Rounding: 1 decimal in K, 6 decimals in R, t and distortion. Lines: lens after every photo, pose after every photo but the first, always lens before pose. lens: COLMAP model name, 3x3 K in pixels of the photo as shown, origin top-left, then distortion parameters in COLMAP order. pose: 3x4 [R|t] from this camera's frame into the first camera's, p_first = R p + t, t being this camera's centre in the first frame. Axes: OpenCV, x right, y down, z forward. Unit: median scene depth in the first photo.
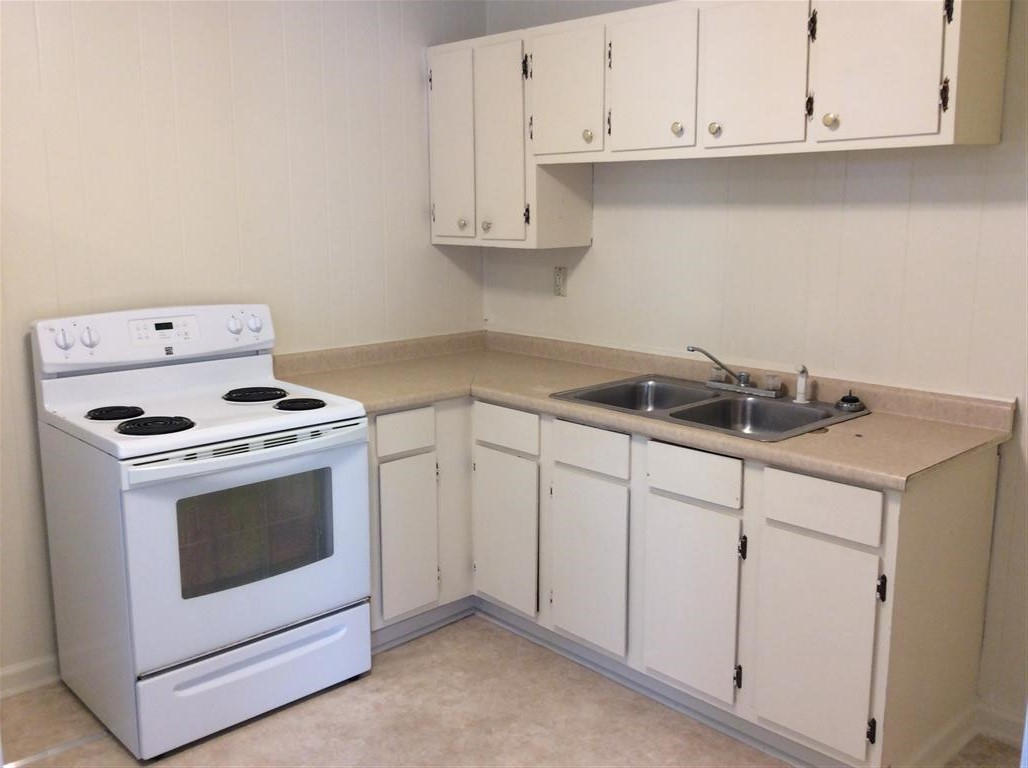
lens RADIAL K [[948.0, 0, 512.0], [0, 948.0, 381.2], [0, 0, 1]] dist [0.080141, 0.000000]
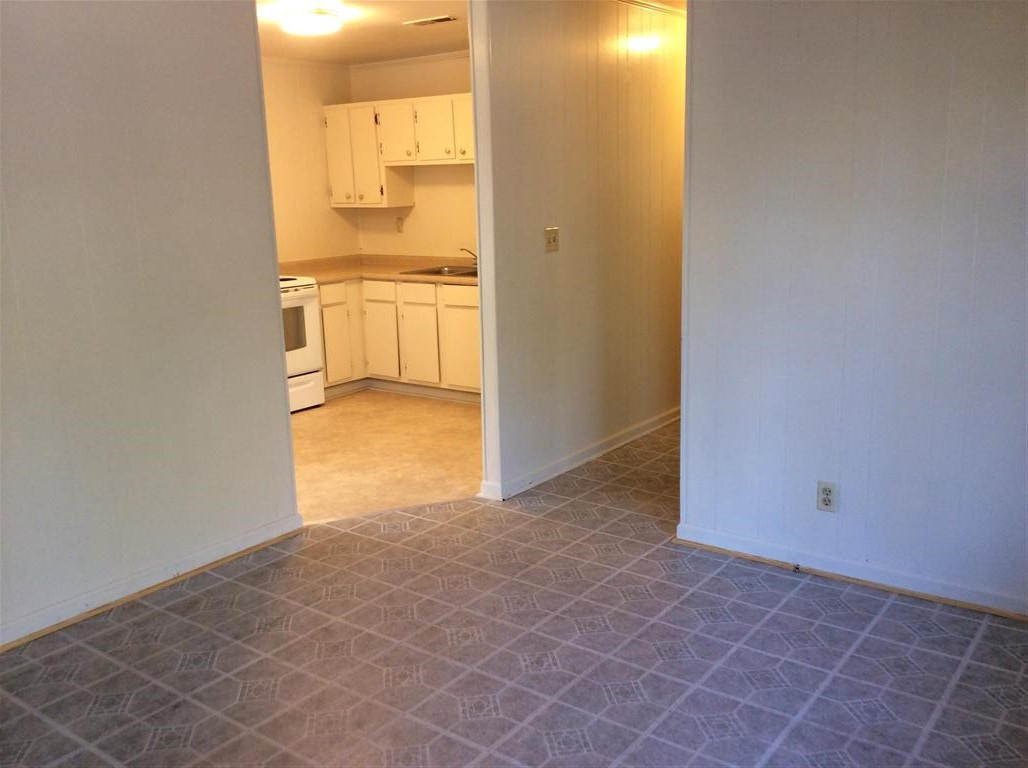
lens RADIAL K [[948.0, 0, 514.6], [0, 948.0, 387.3], [0, 0, 1]] dist [0.080141, 0.000000]
pose [[0.983583, -0.064037, 0.168711, -0.080108], [0.059521, 0.997724, 0.031693, 0.210015], [-0.170356, -0.021130, 0.985156, -1.139213]]
